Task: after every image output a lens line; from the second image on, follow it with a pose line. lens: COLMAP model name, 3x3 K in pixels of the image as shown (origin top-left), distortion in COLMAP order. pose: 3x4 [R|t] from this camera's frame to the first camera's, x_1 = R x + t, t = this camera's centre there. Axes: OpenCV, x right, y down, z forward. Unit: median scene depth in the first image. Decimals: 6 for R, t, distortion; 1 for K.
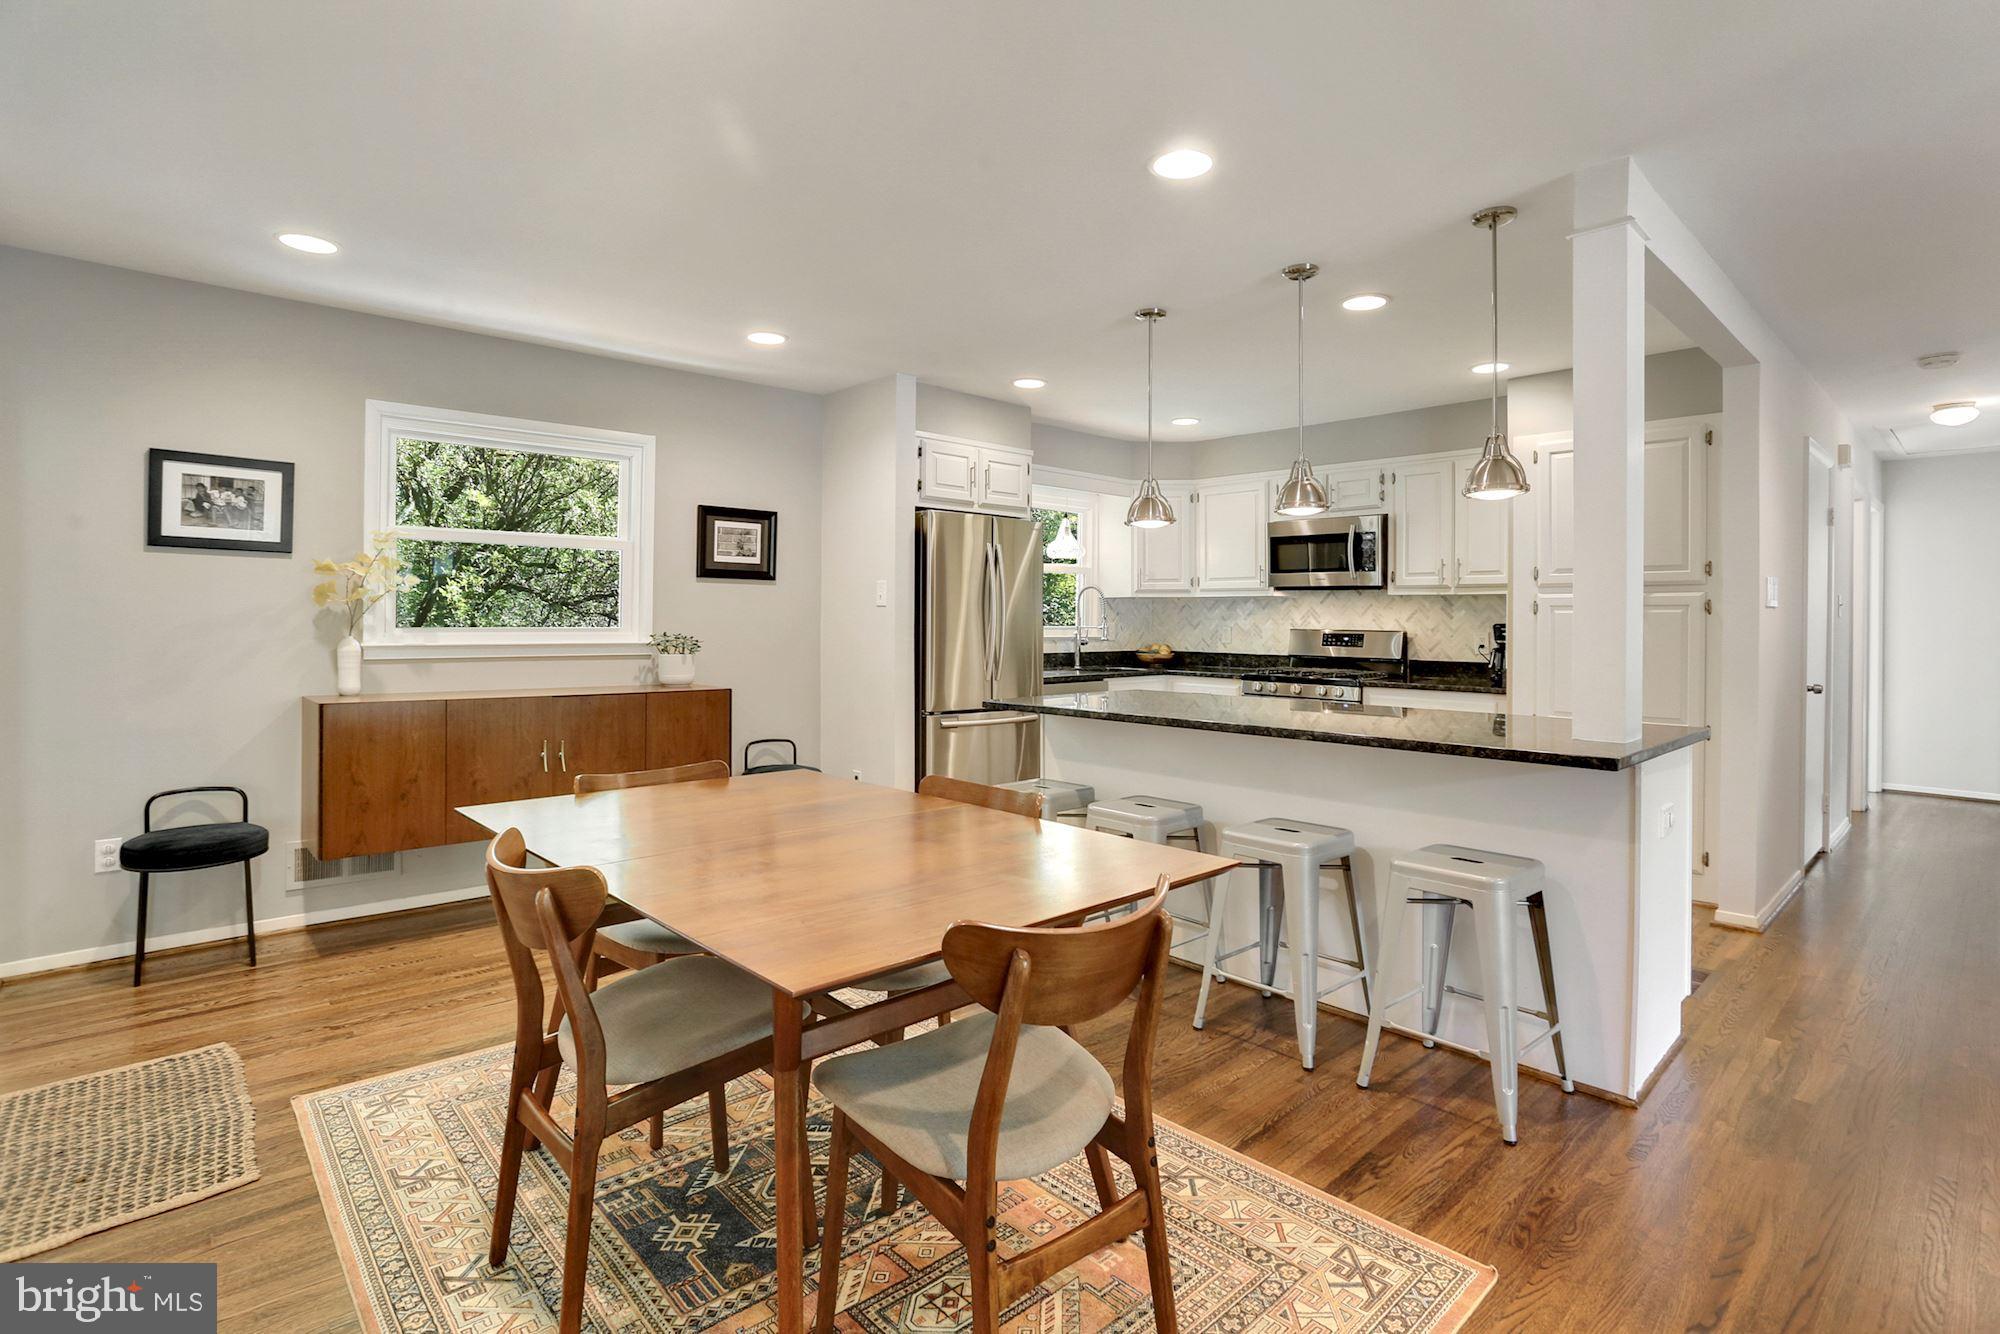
lens RADIAL K [[970.9, 0, 1031.9], [0, 970.9, 624.4], [0, 0, 1]] dist [-0.002346, 0.000053]
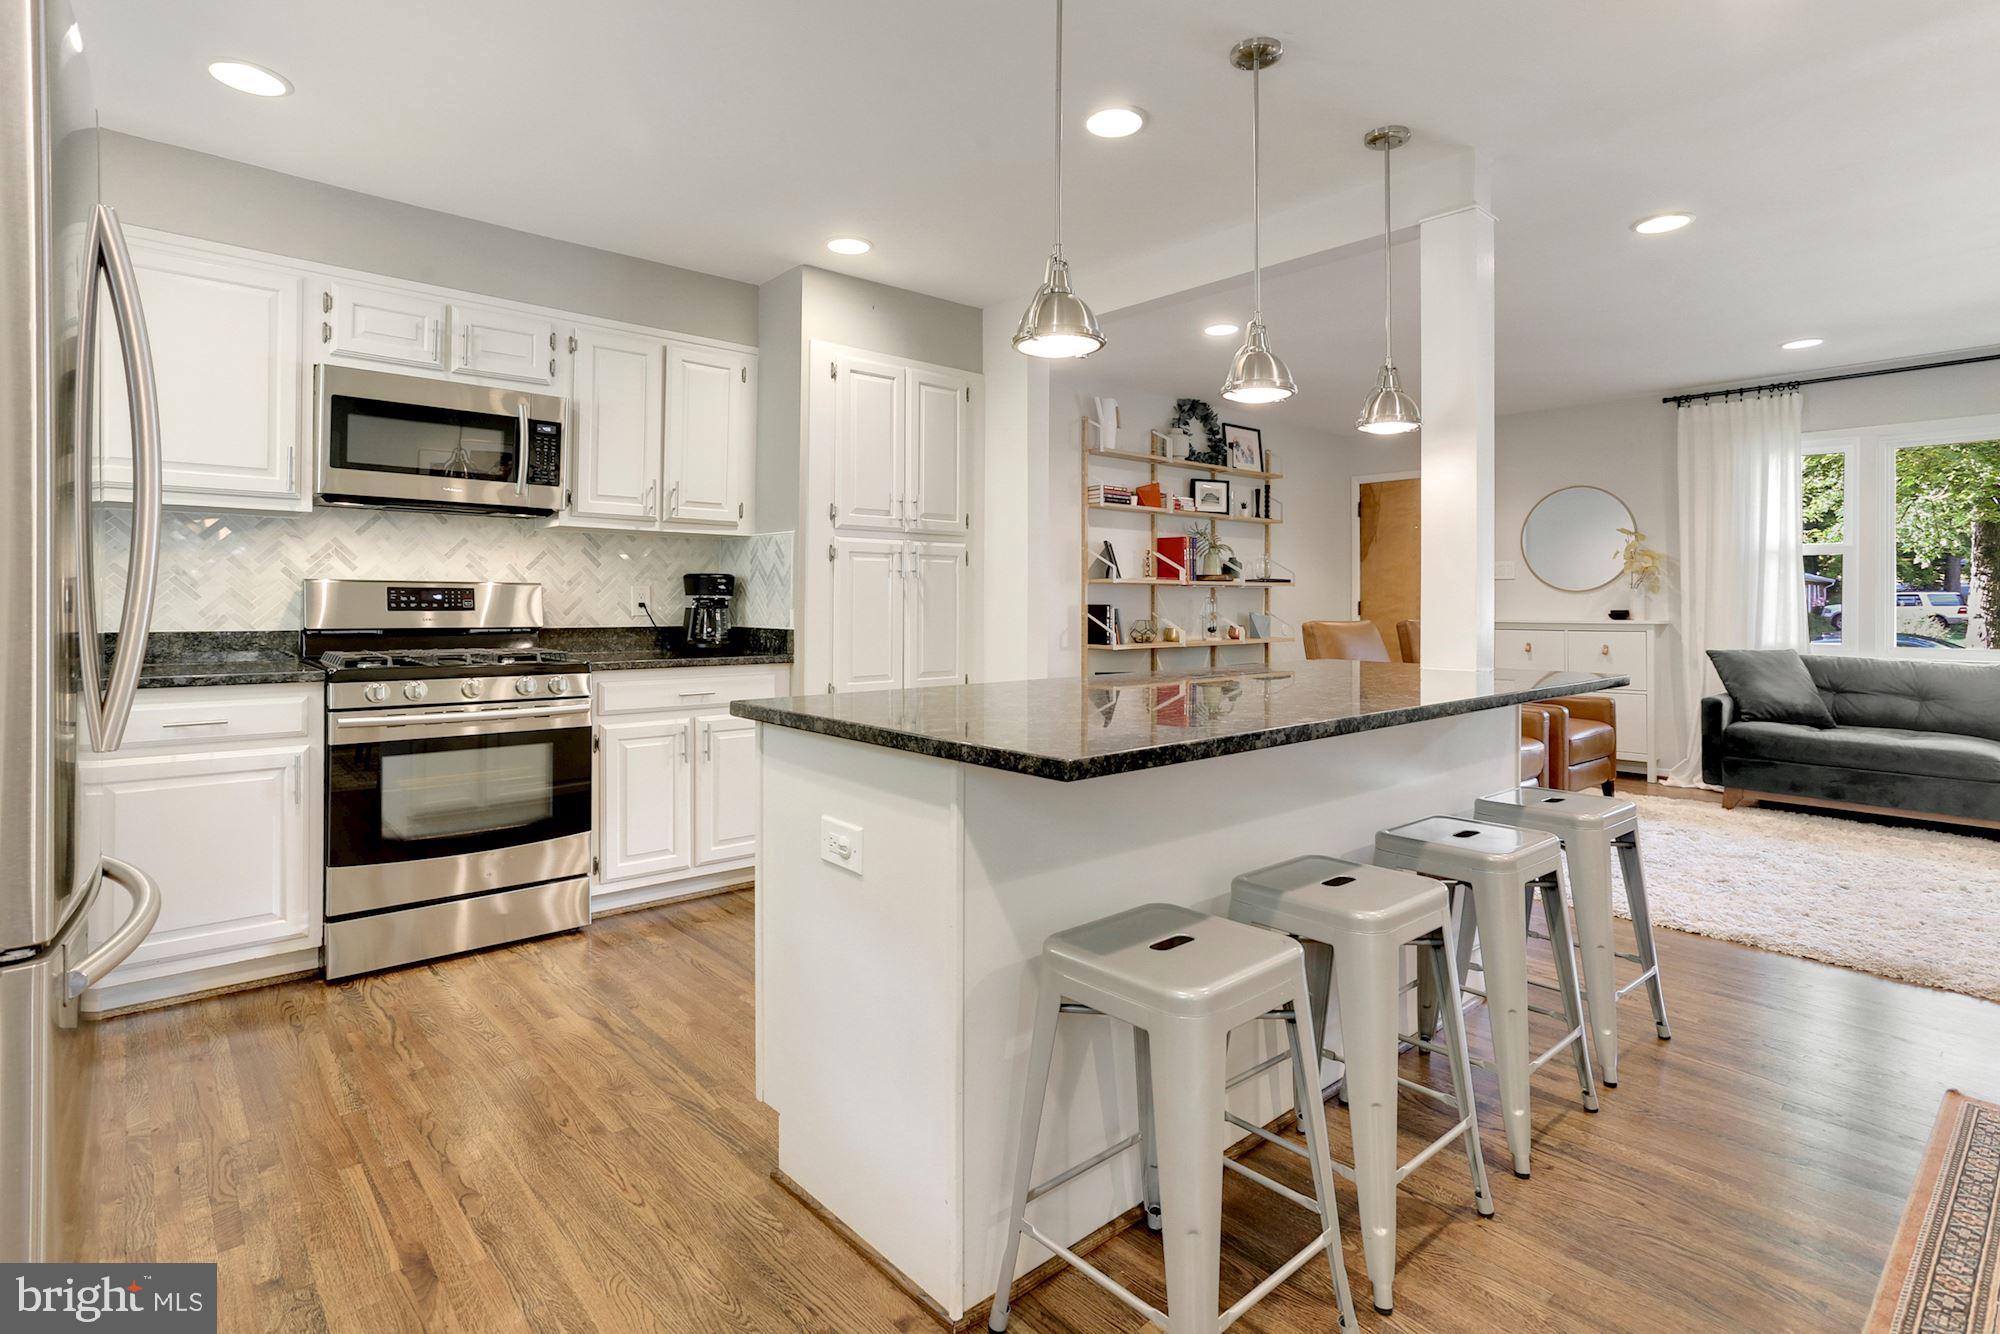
lens RADIAL K [[985.4, 0, 992.2], [0, 985.4, 610.1], [0, 0, 1]] dist [-0.015424, 0.000628]
pose [[0.056902, -0.014226, 0.998278, -0.250829], [0.003511, 0.999895, 0.014049, 0.016119], [-0.998374, 0.002705, 0.056946, 0.659618]]
